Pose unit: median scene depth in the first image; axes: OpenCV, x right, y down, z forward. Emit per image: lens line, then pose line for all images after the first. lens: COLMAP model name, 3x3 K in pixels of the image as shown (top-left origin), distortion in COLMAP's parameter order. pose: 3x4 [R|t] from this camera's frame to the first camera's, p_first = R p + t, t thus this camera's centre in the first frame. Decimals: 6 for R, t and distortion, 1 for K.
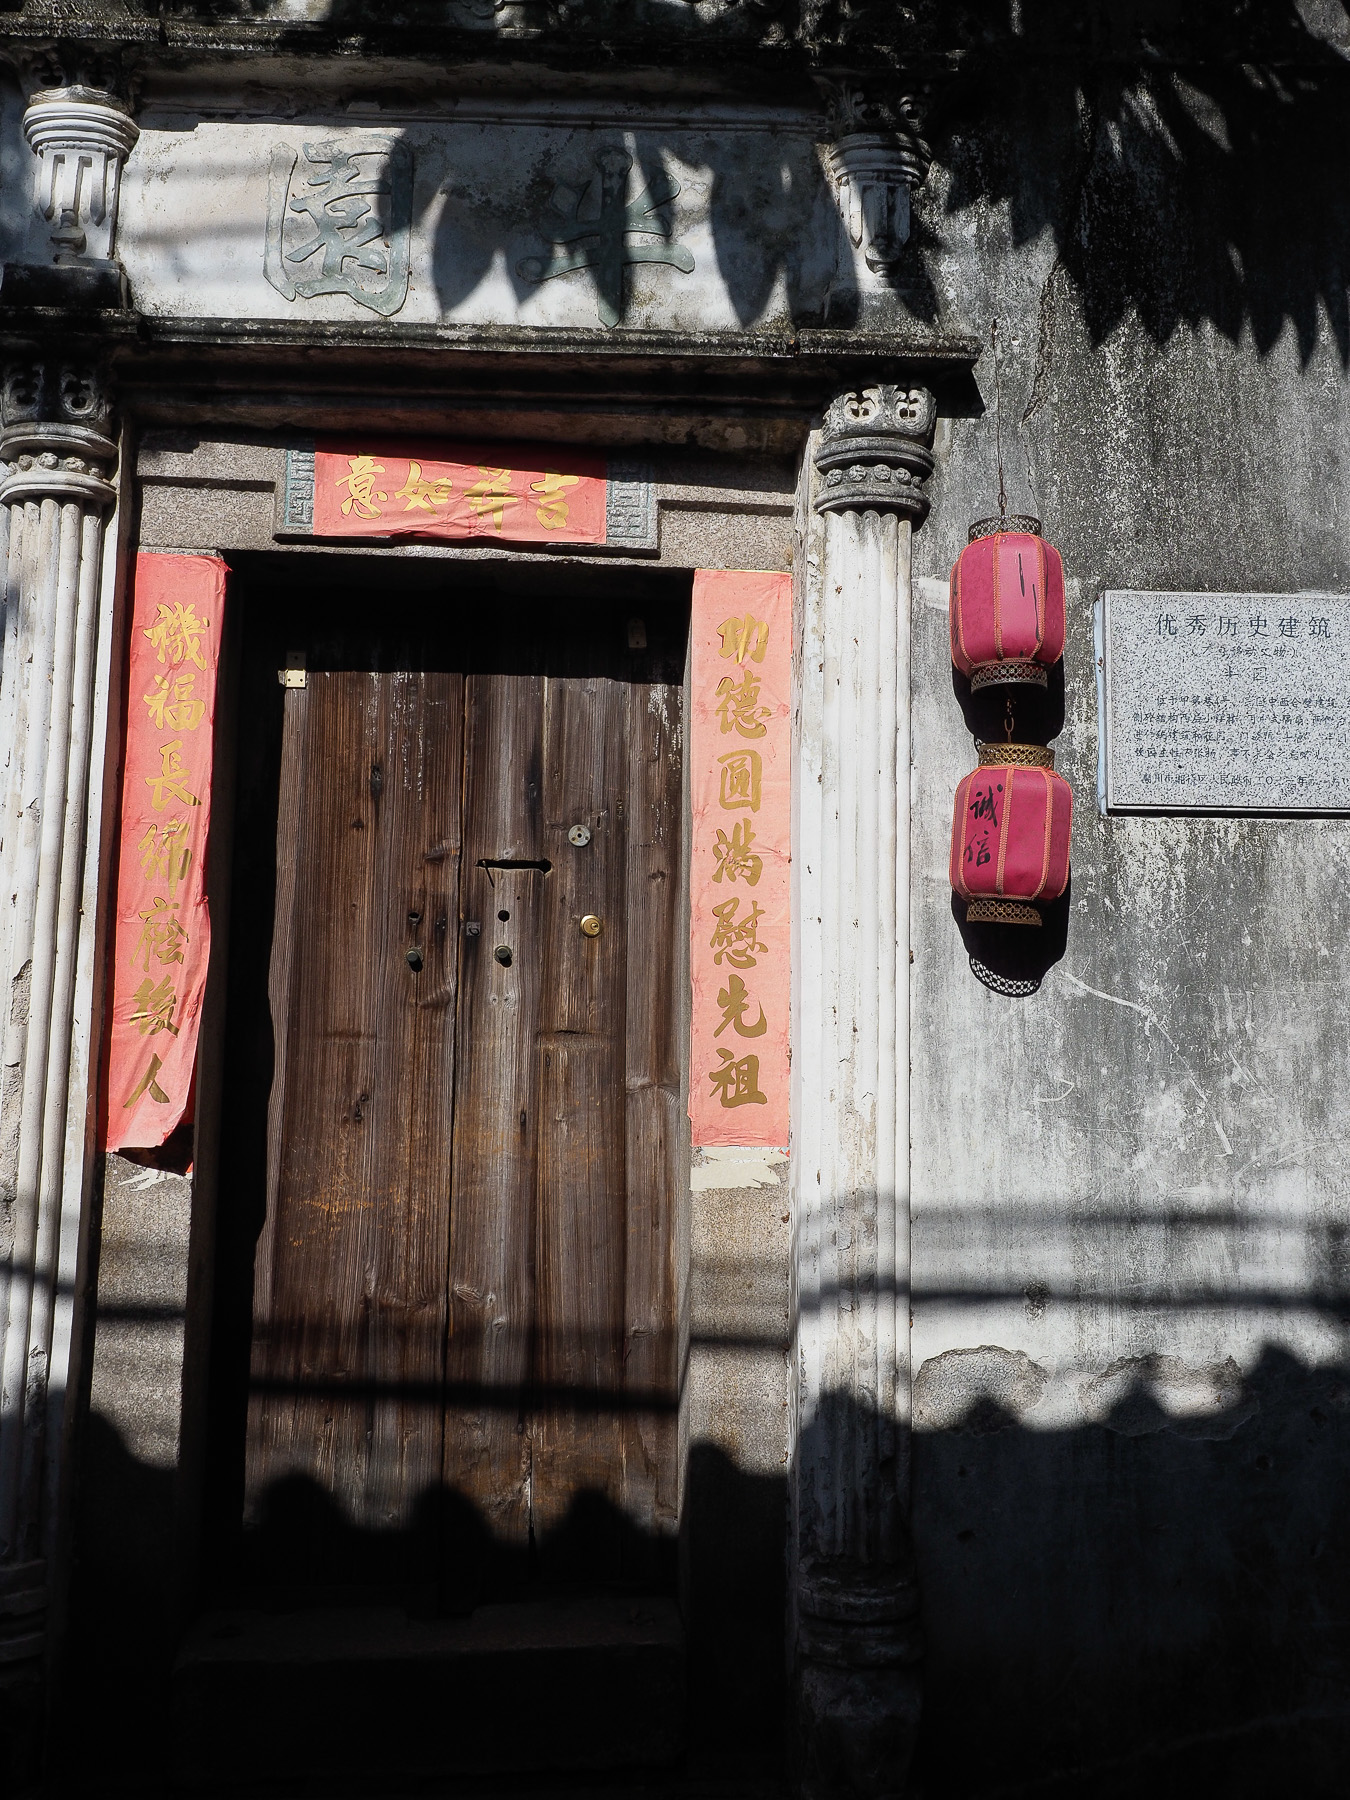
lens RADIAL K [[1450.4, 0, 675.4], [0, 1450.4, 897.2], [0, 0, 1]] dist [0.003890, -0.002269]
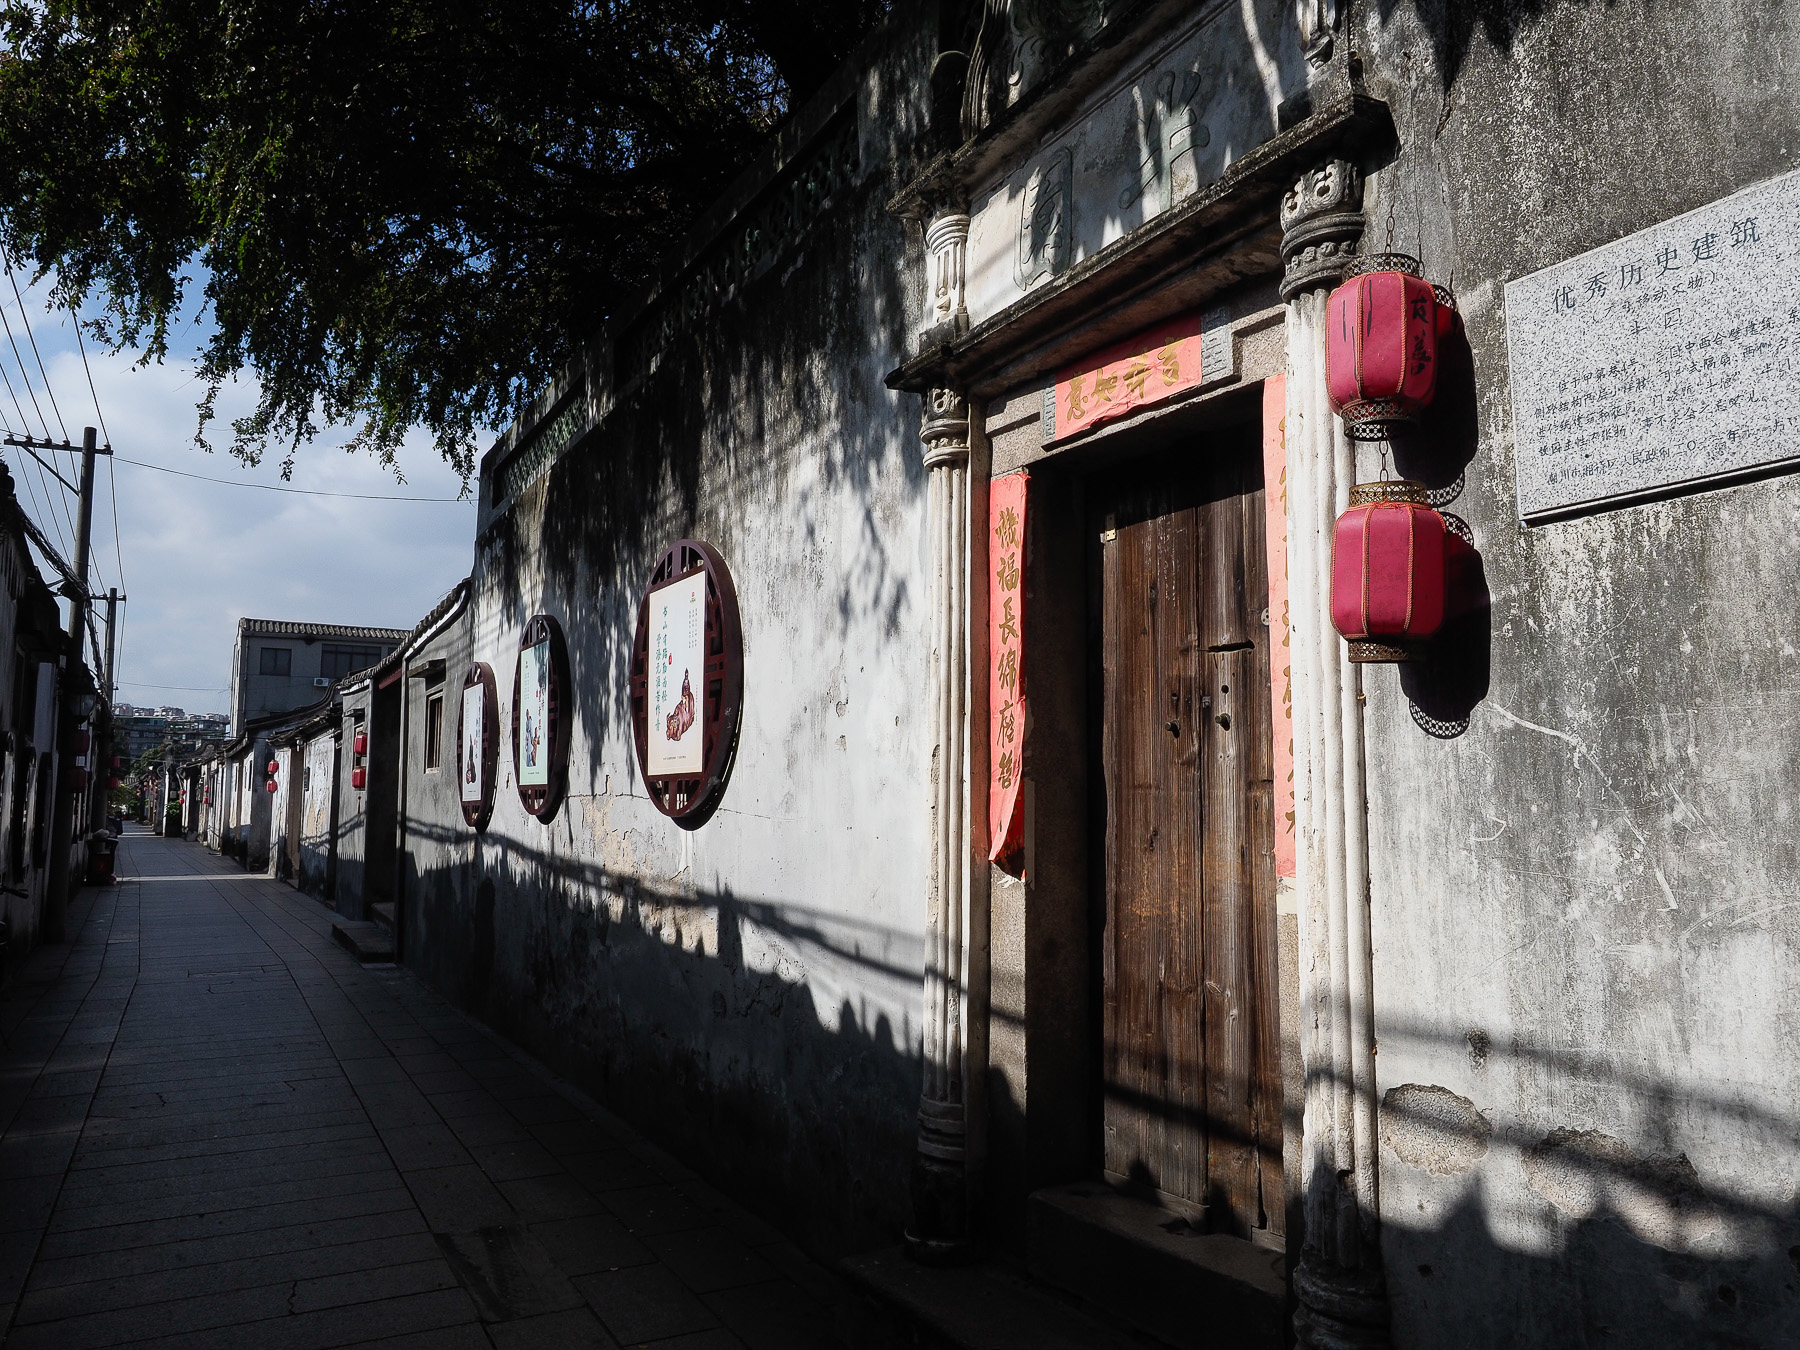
lens RADIAL K [[1258.0, 0, 898.5], [0, 1258.0, 682.6], [0, 0, 1]] dist [-0.005051, -0.014267]
pose [[0.457726, -0.092005, -0.884320, 0.798988], [0.087786, 0.994448, -0.058024, 0.050862], [0.884749, -0.051072, 0.463262, 0.281920]]
